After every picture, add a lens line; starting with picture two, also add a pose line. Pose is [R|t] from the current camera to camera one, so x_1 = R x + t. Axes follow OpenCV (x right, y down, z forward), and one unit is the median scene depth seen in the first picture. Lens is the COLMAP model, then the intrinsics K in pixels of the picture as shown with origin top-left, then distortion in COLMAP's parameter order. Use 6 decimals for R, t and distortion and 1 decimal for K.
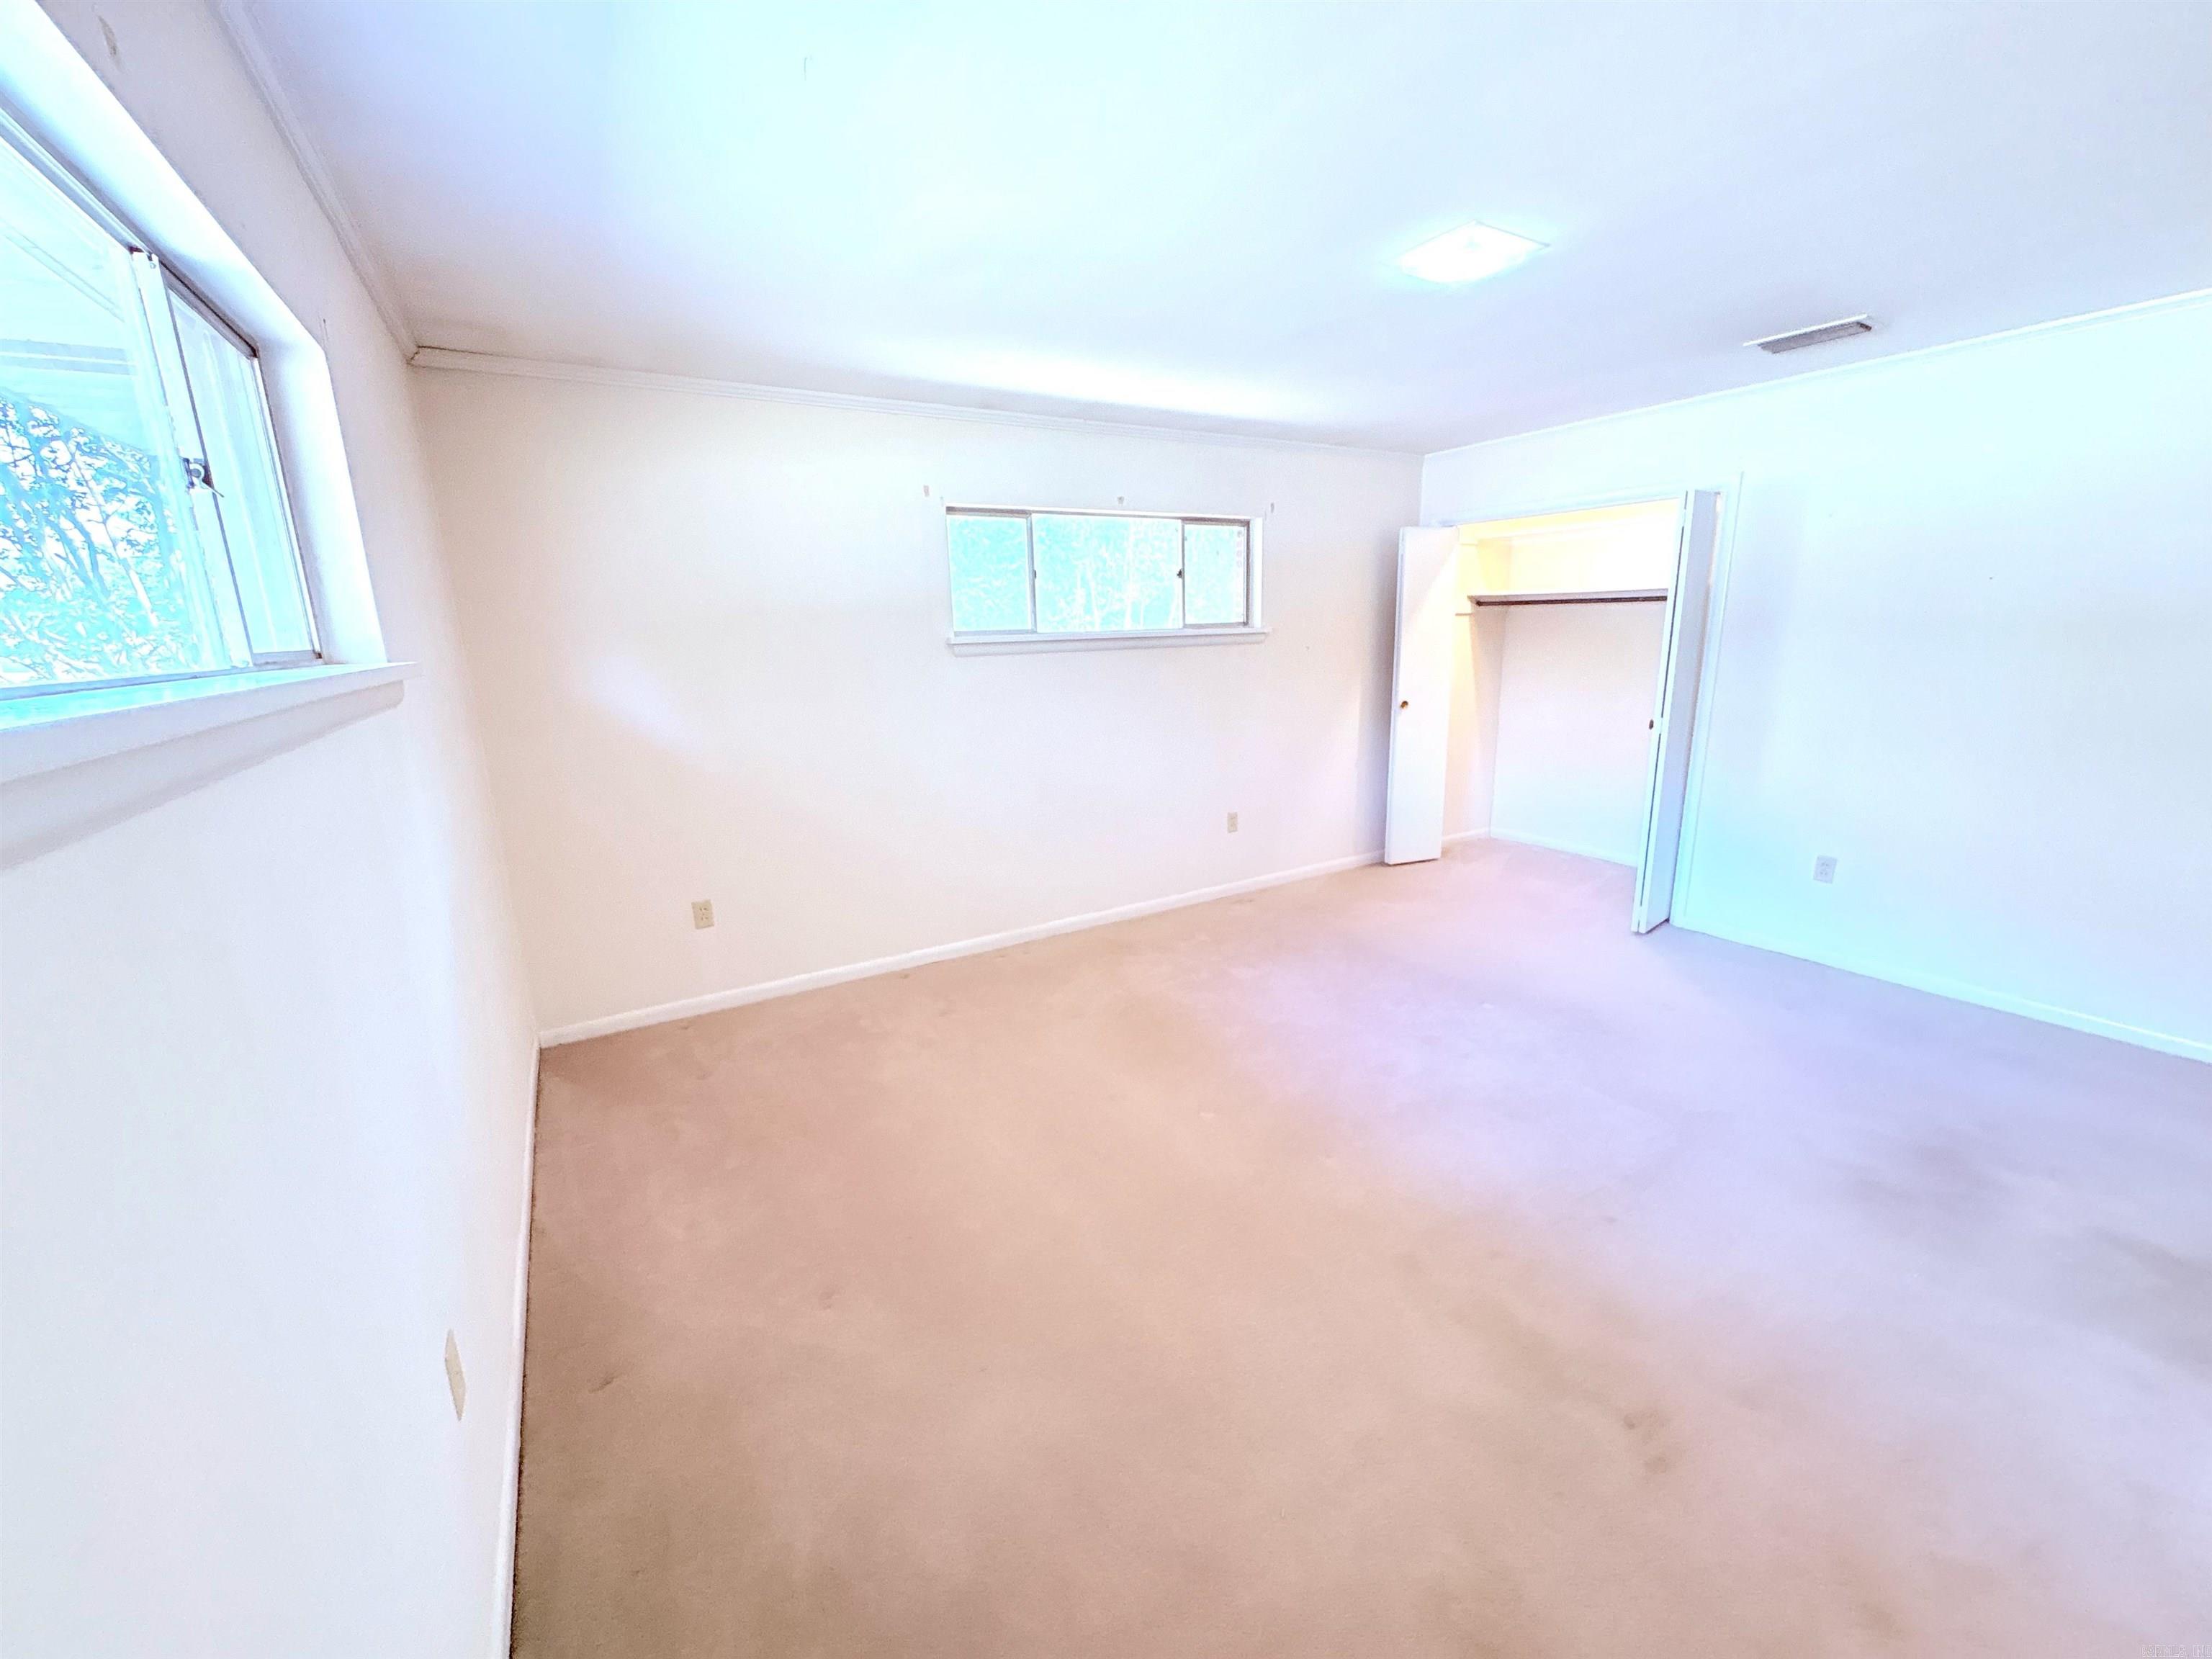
lens RADIAL K [[882.7, 0, 1106.0], [0, 882.7, 829.5], [0, 0, 1]] dist [0.000511, -0.000114]
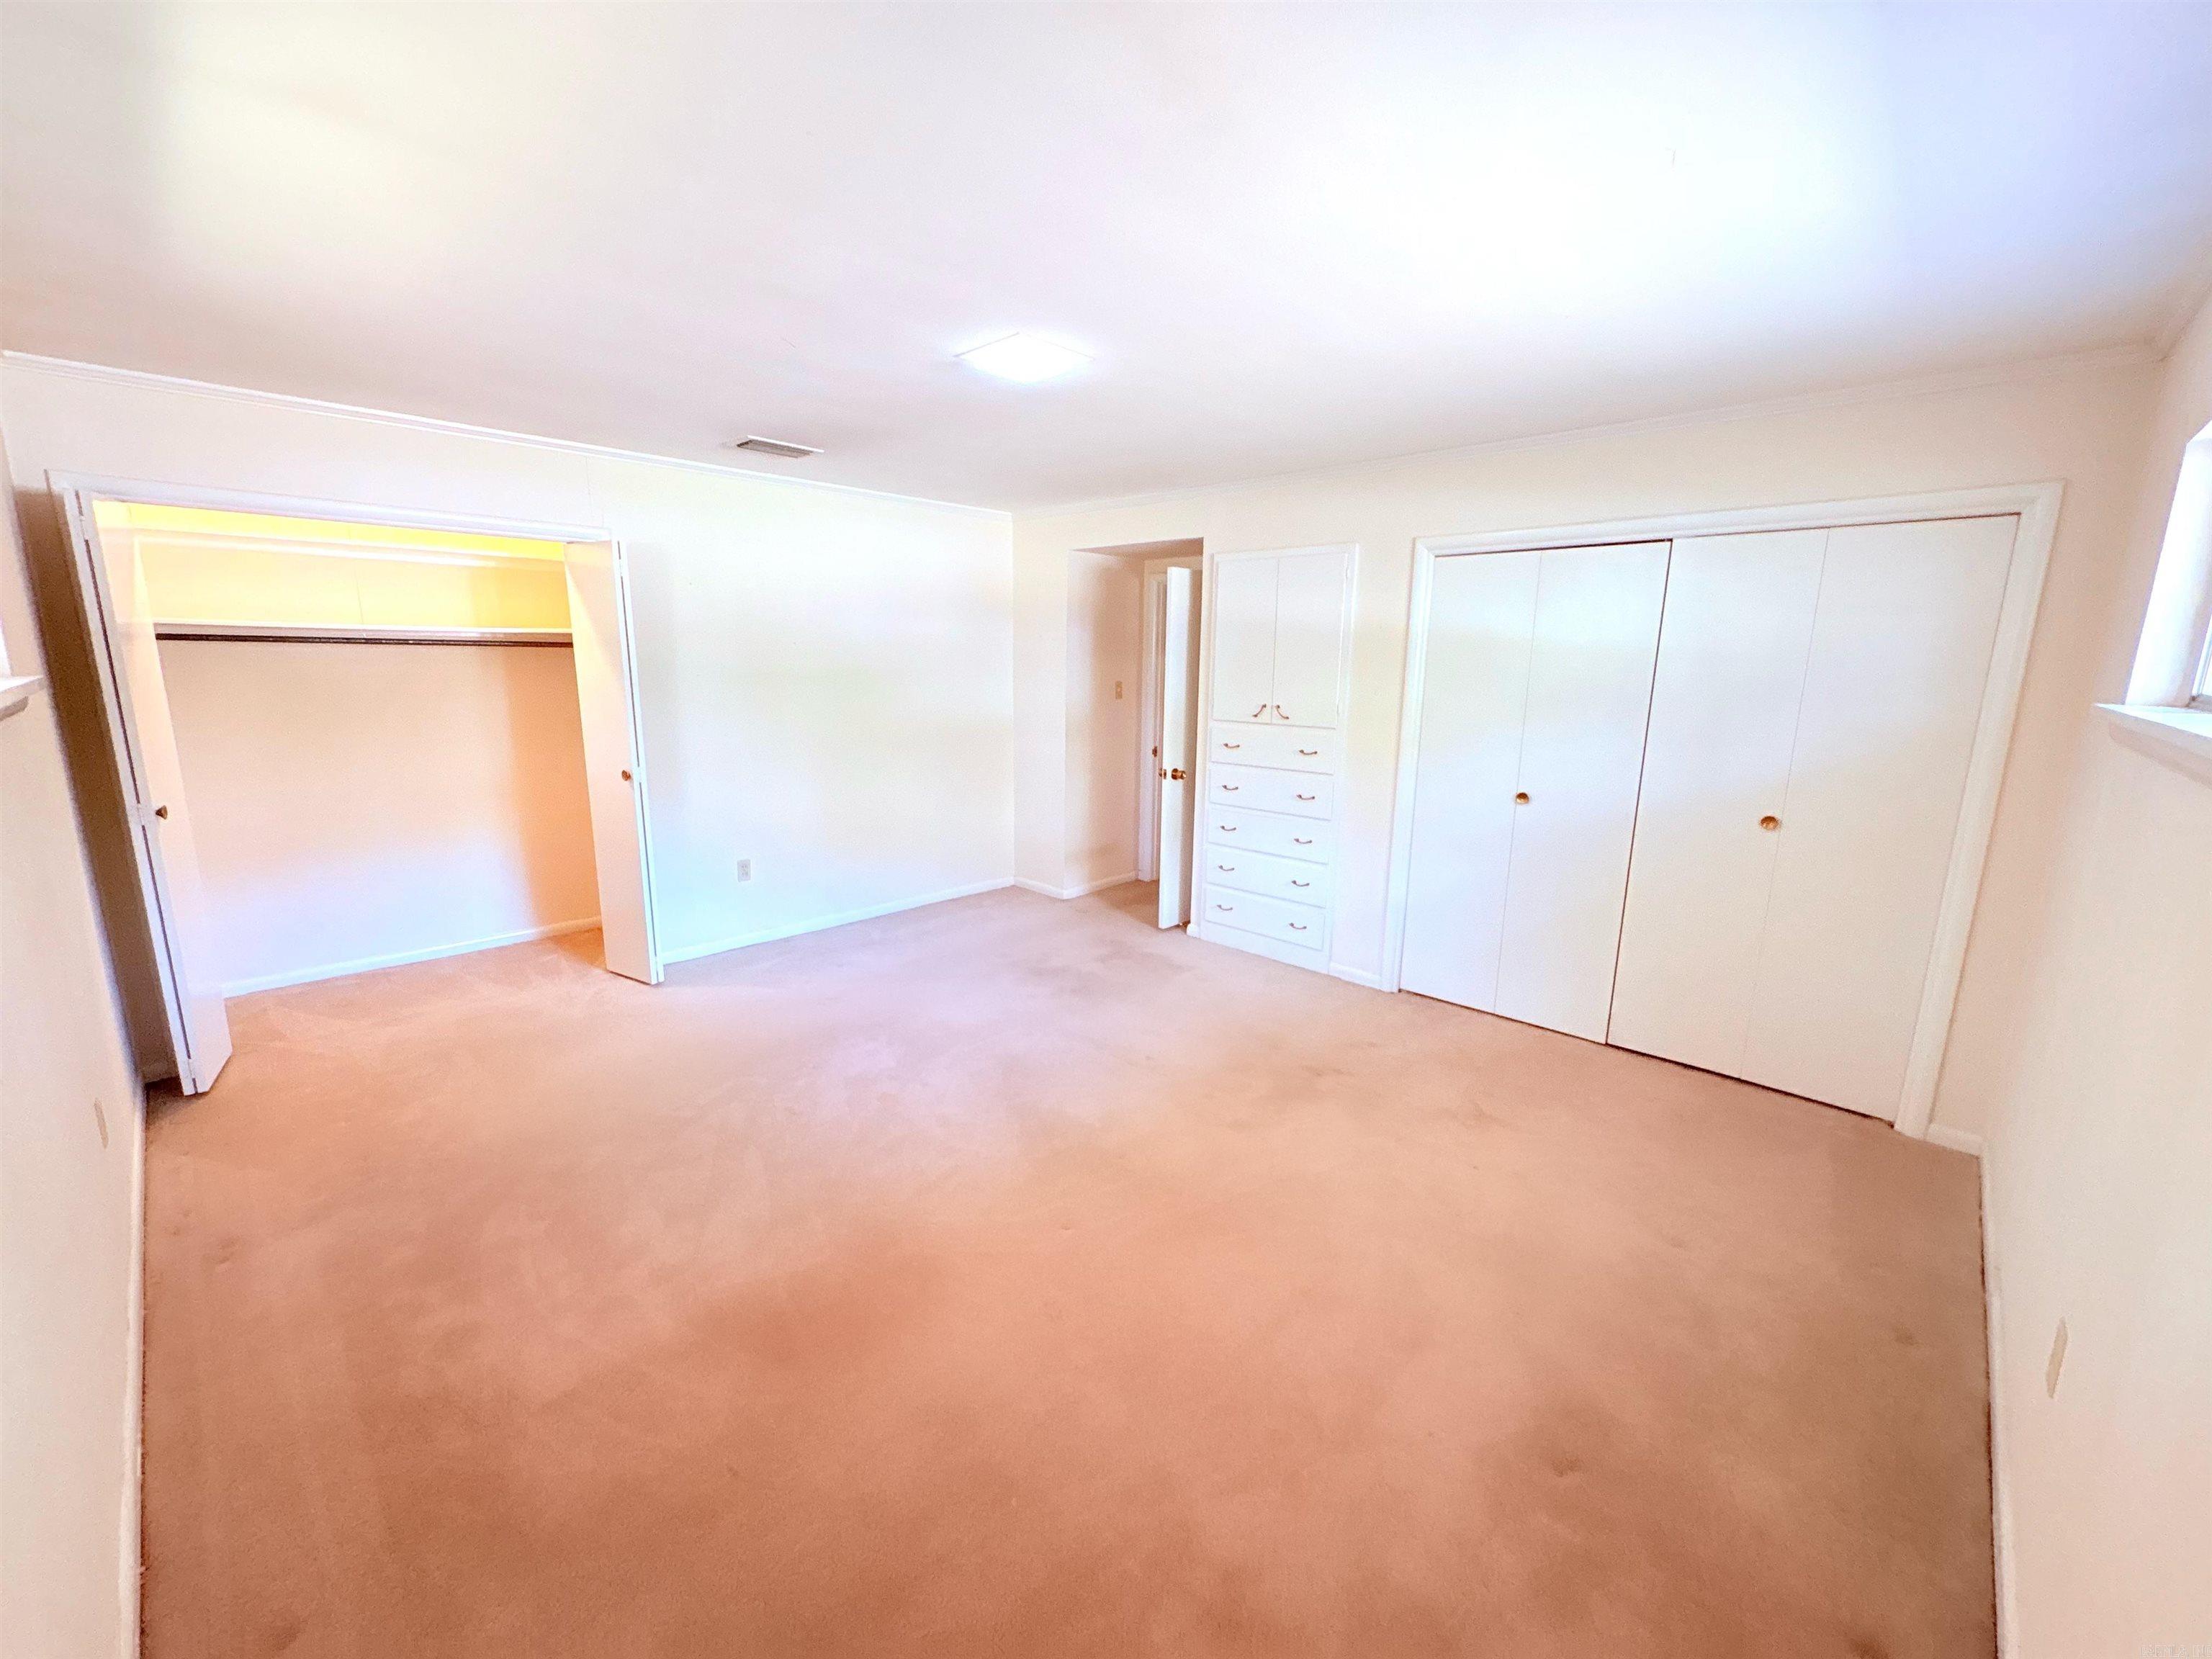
lens RADIAL K [[882.7, 0, 1106.0], [0, 882.7, 829.5], [0, 0, 1]] dist [0.000511, -0.000114]
pose [[-0.269386, -0.164465, 0.948885, -0.485178], [0.207889, 0.952147, 0.224050, -0.180829], [-0.940326, 0.257619, -0.222304, 0.784198]]
